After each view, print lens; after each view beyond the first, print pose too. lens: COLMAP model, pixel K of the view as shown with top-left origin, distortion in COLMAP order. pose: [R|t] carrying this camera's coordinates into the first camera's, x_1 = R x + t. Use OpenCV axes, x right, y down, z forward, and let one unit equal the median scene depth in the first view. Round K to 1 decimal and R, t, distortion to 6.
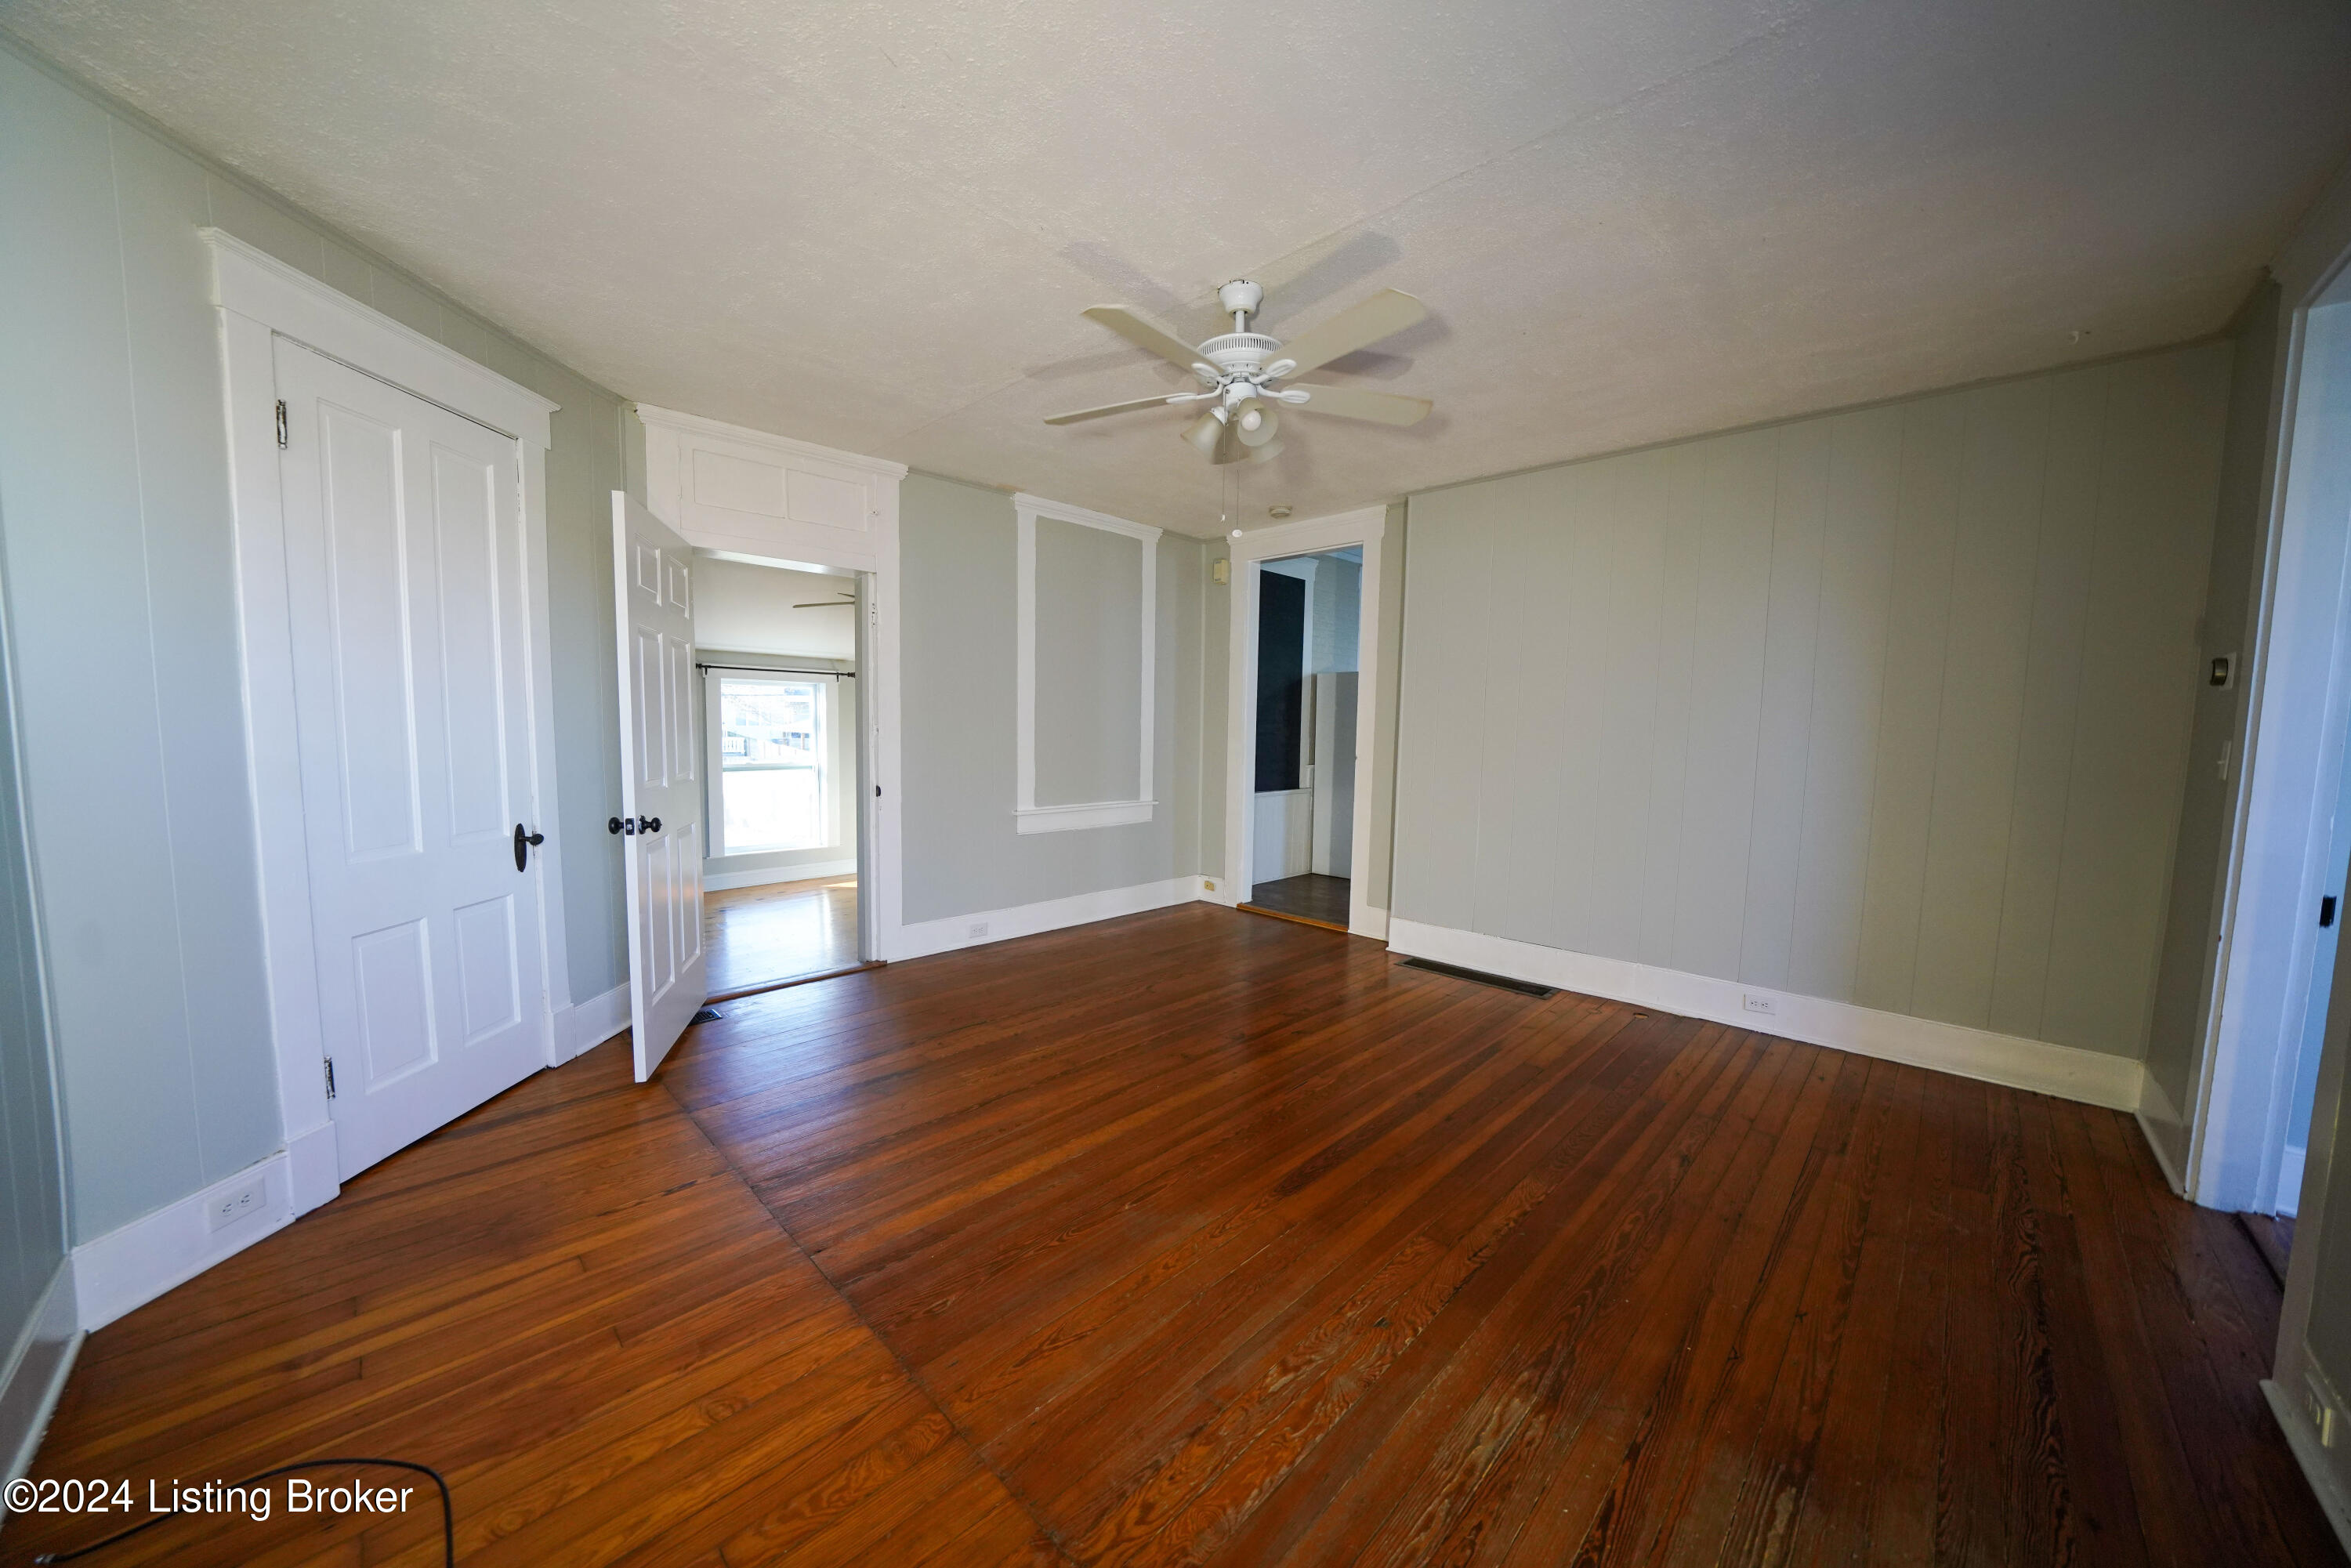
lens RADIAL K [[809.1, 0, 1154.7], [0, 809.1, 787.6], [0, 0, 1]] dist [-0.020180, 0.000572]
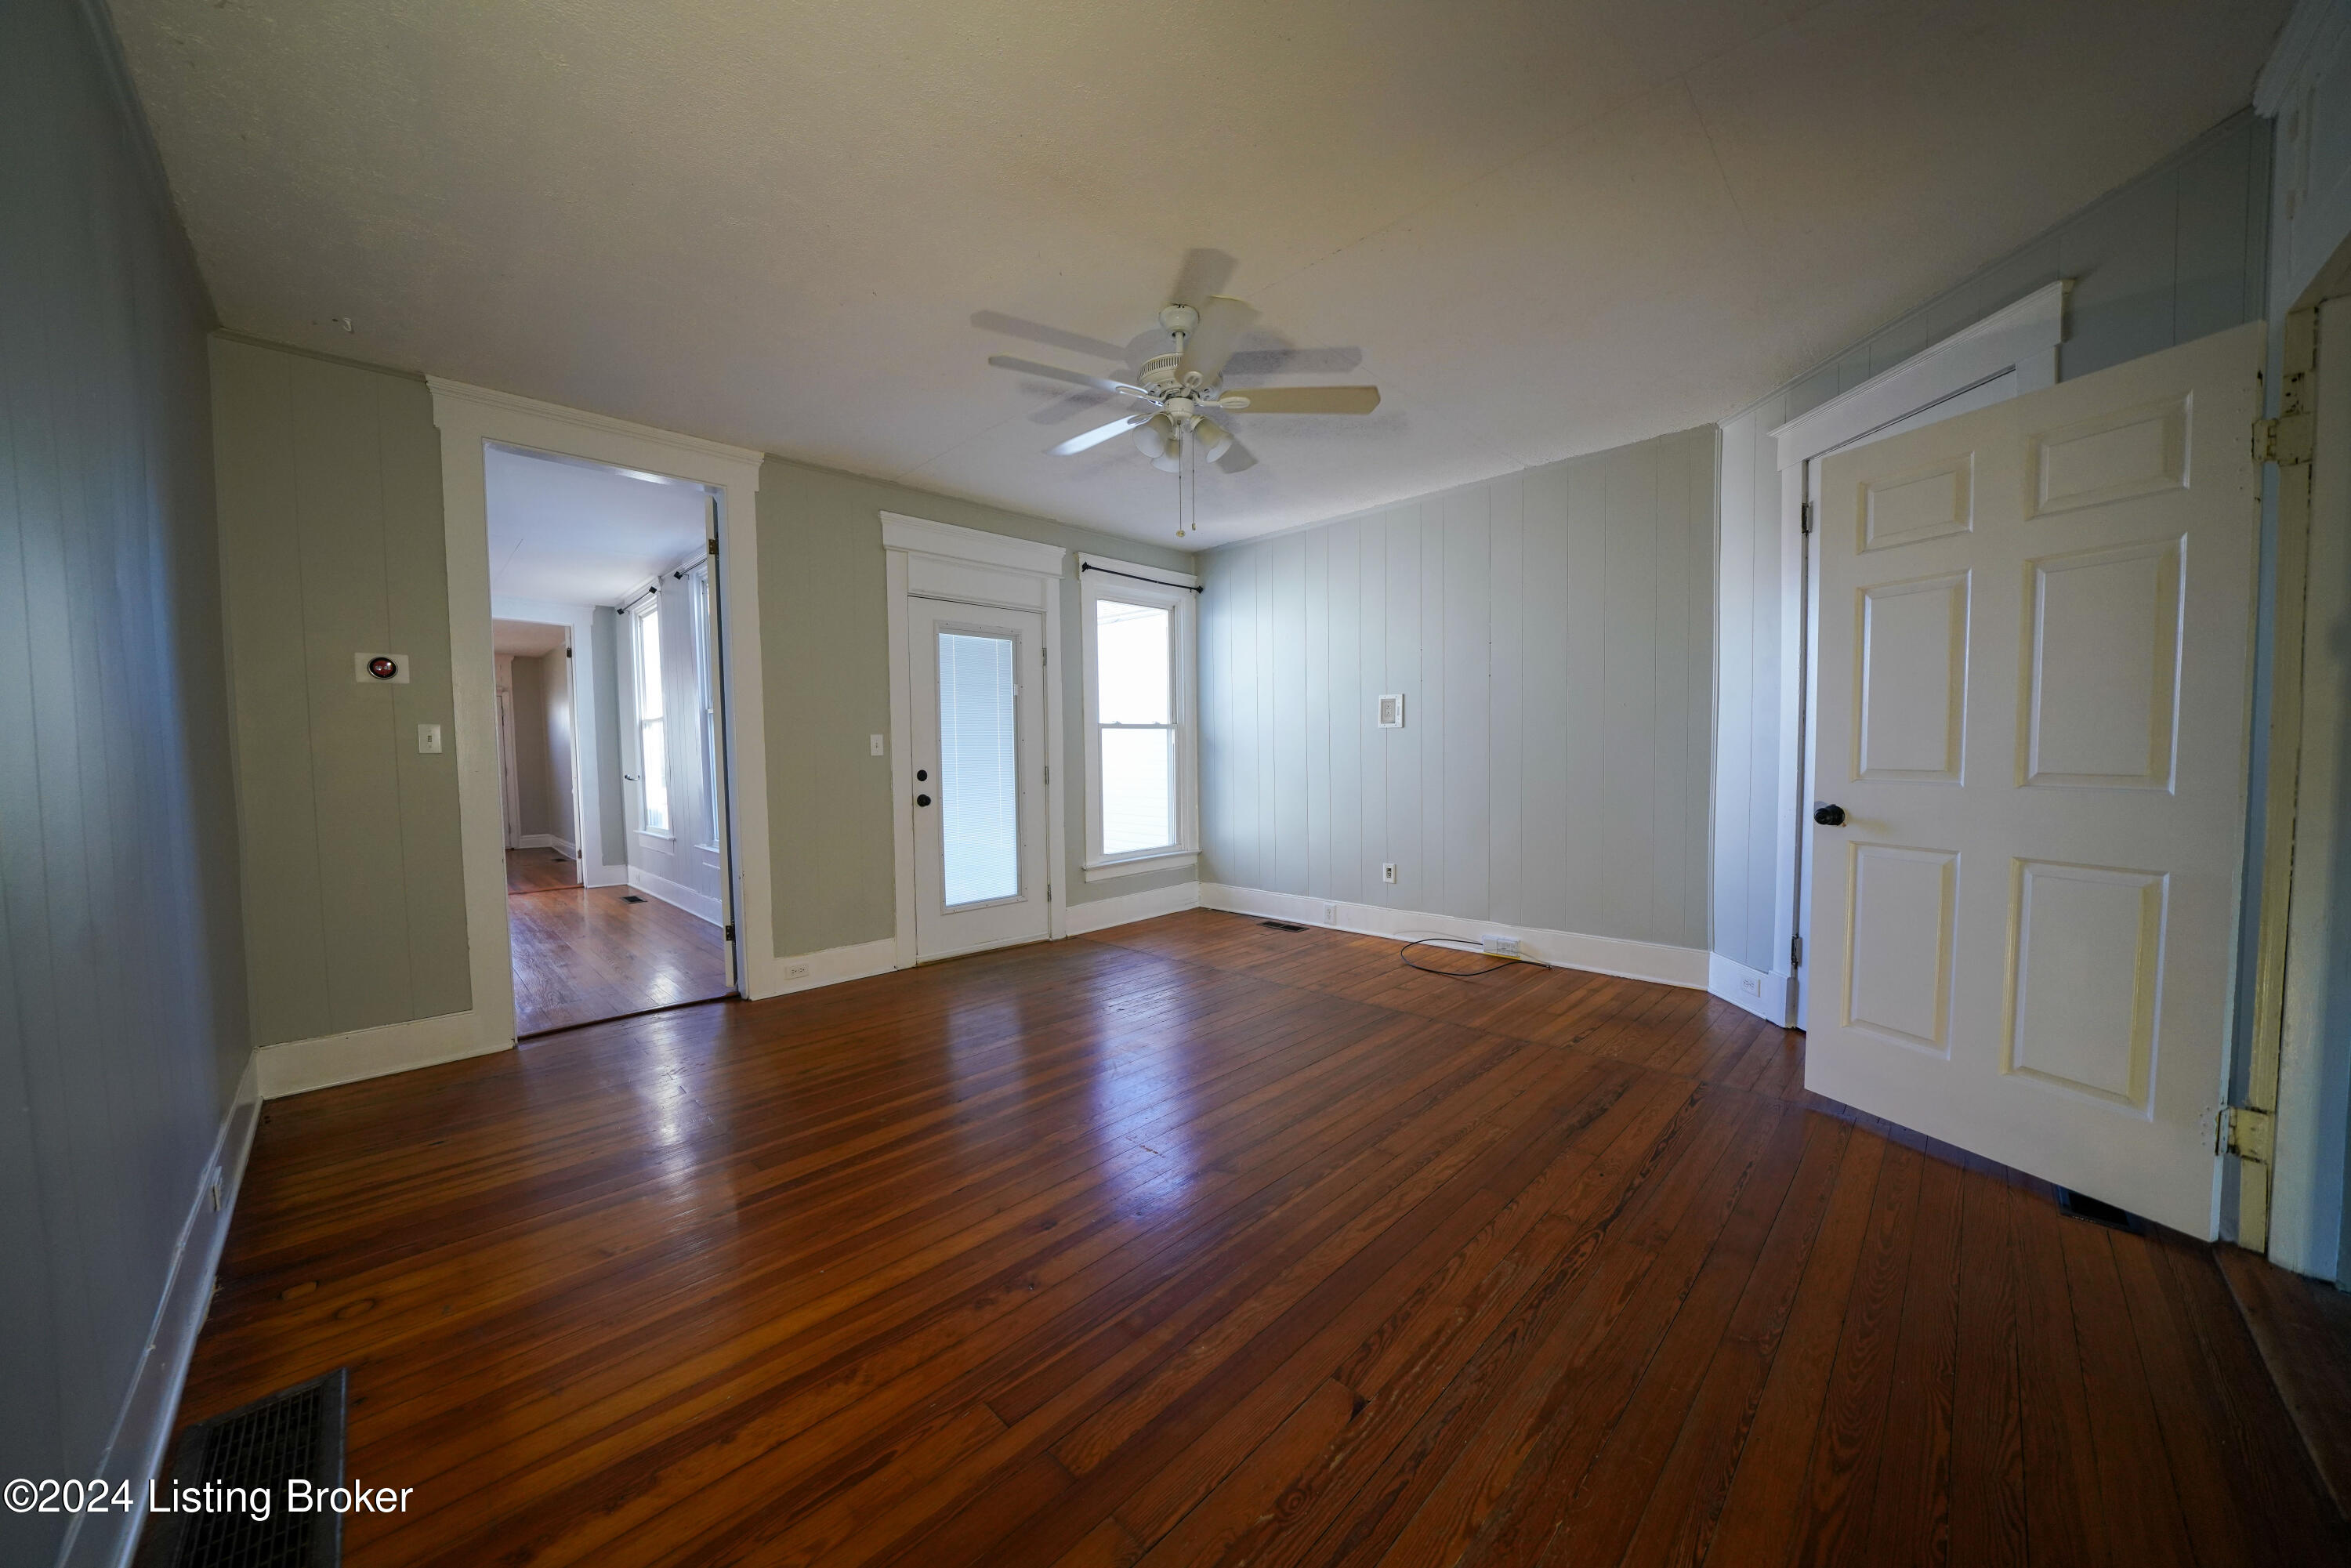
lens RADIAL K [[817.2, 0, 1168.1], [0, 817.2, 788.8], [0, 0, 1]] dist [-0.021063, 0.000131]
pose [[-0.999983, -0.003033, -0.005019, 0.157170], [-0.003649, 0.991796, 0.127777, -0.135351], [0.004590, 0.127793, -0.991790, 2.638268]]
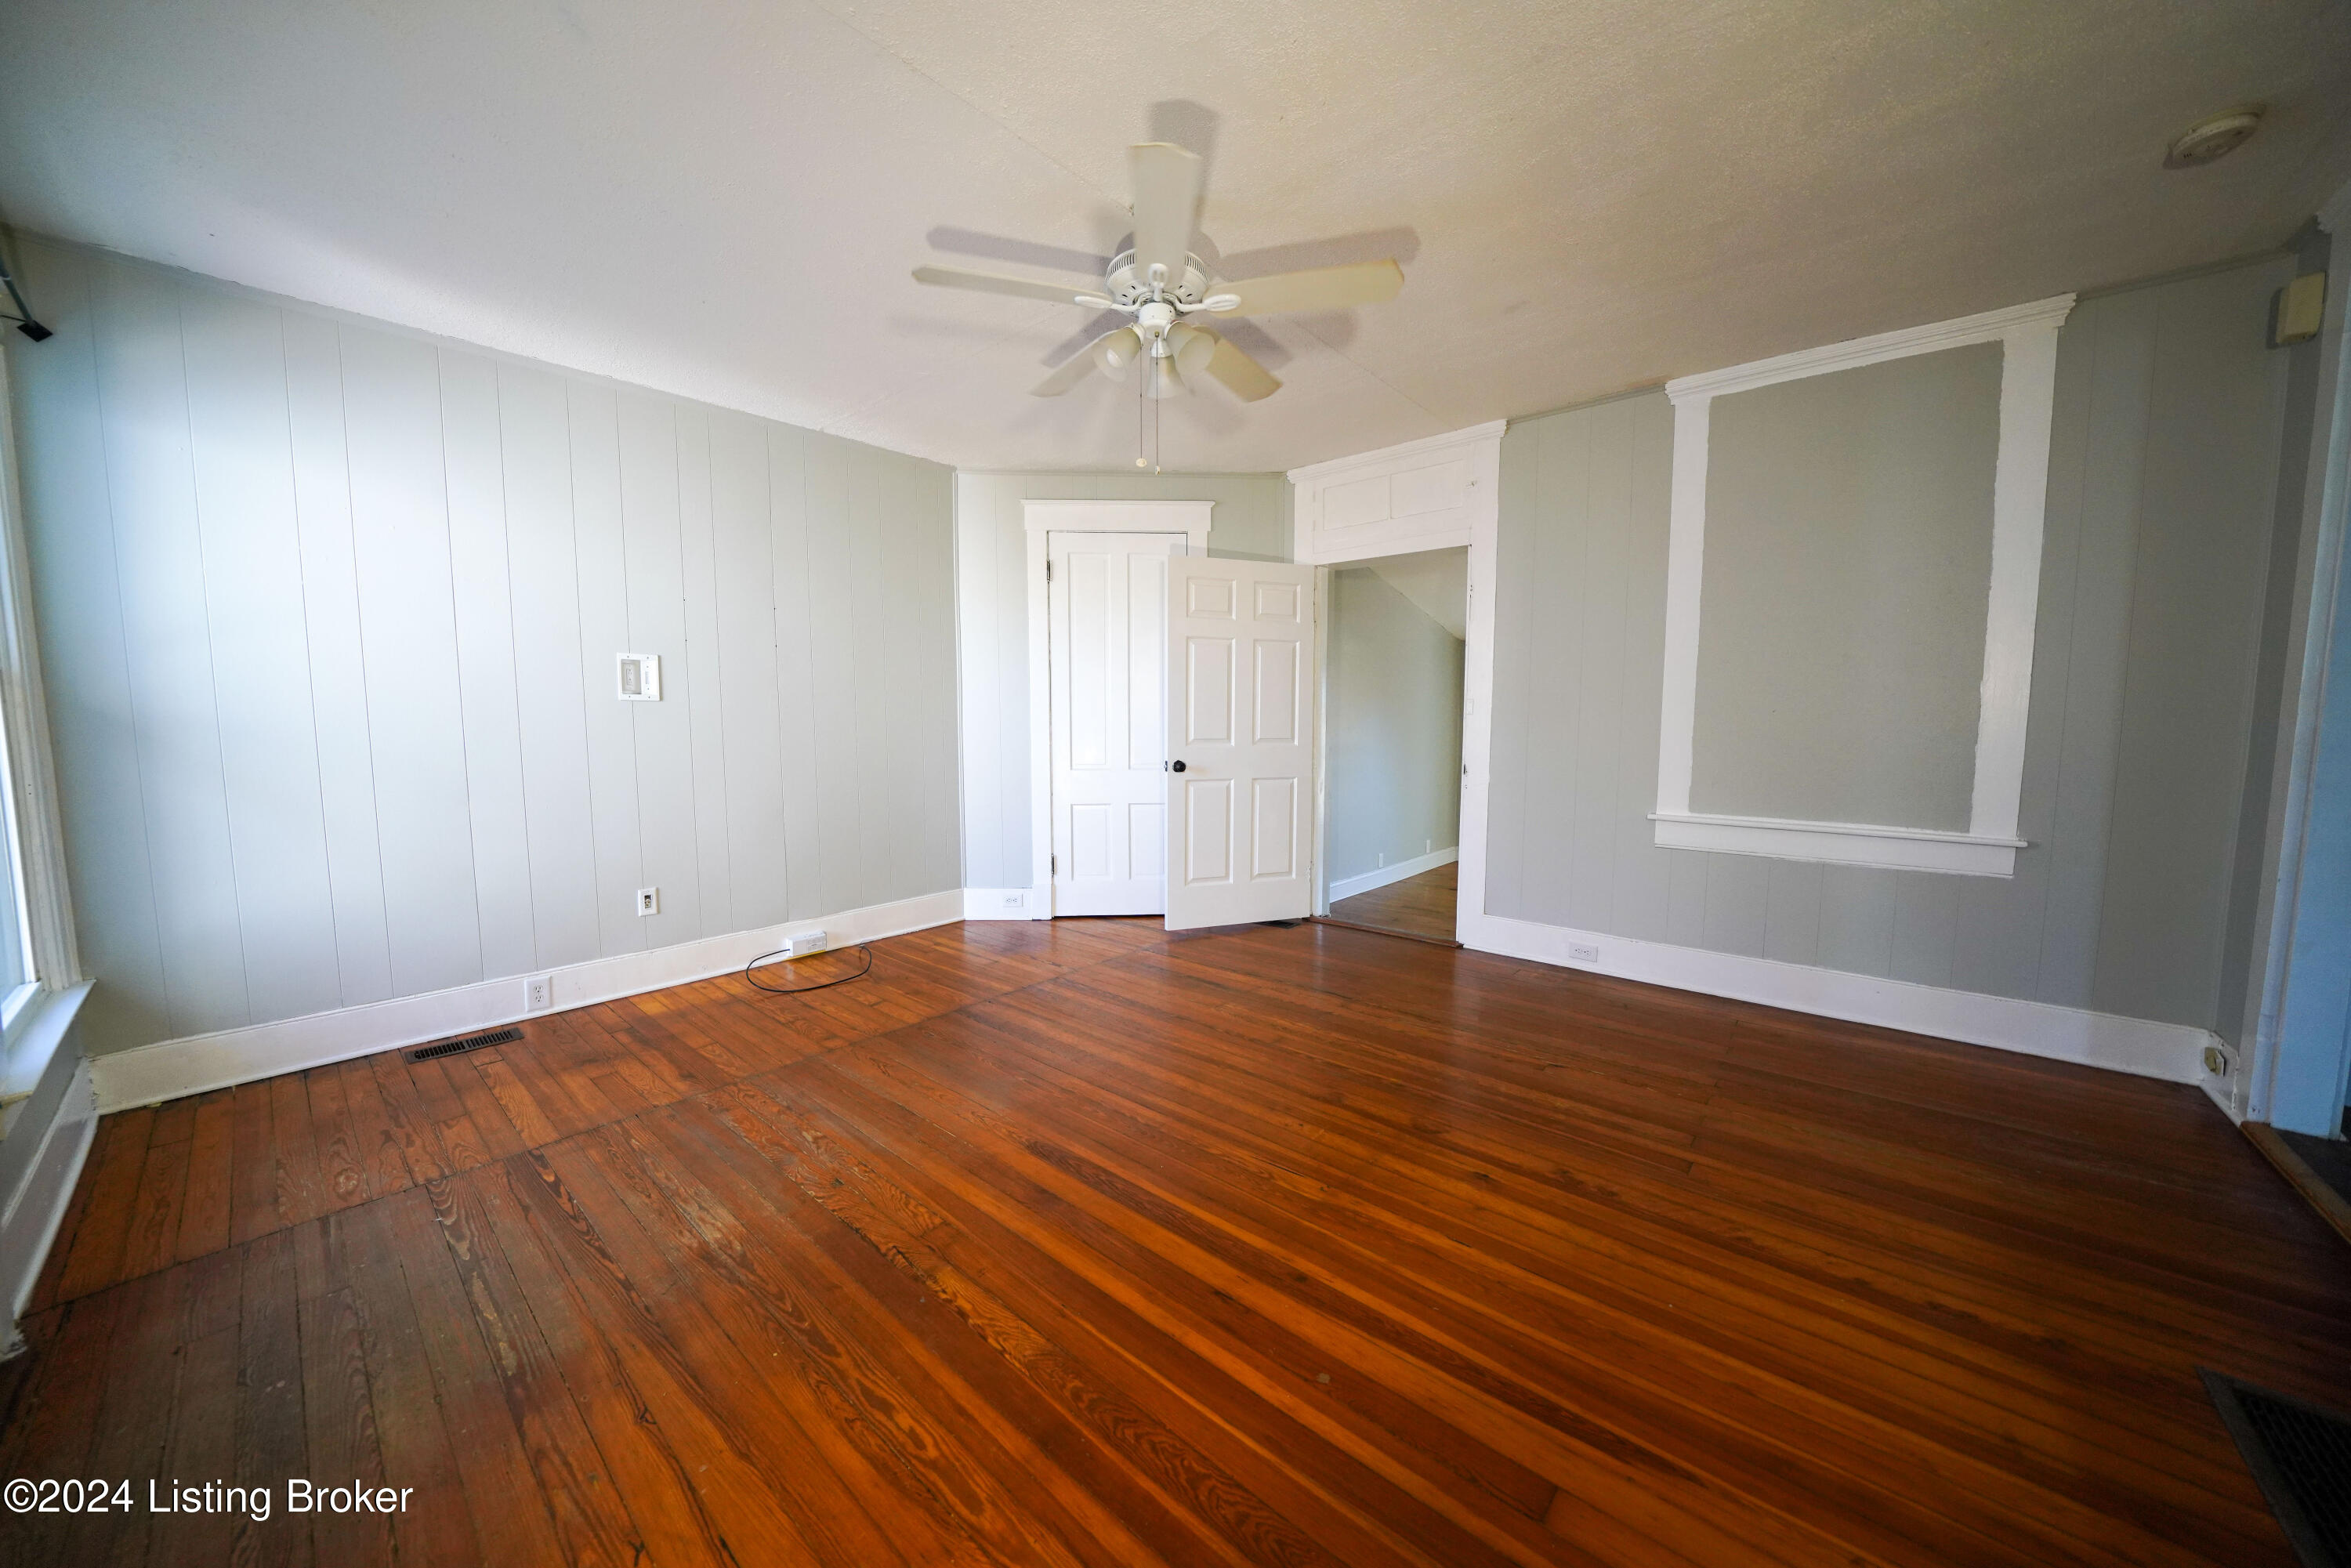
lens RADIAL K [[809.1, 0, 1154.7], [0, 809.1, 787.6], [0, 0, 1]] dist [-0.020180, 0.000572]
pose [[0.067403, 0.071067, -0.995192, 1.278077], [-0.077750, 0.994801, 0.065773, -0.017968], [0.994692, 0.072943, 0.072578, 1.179901]]
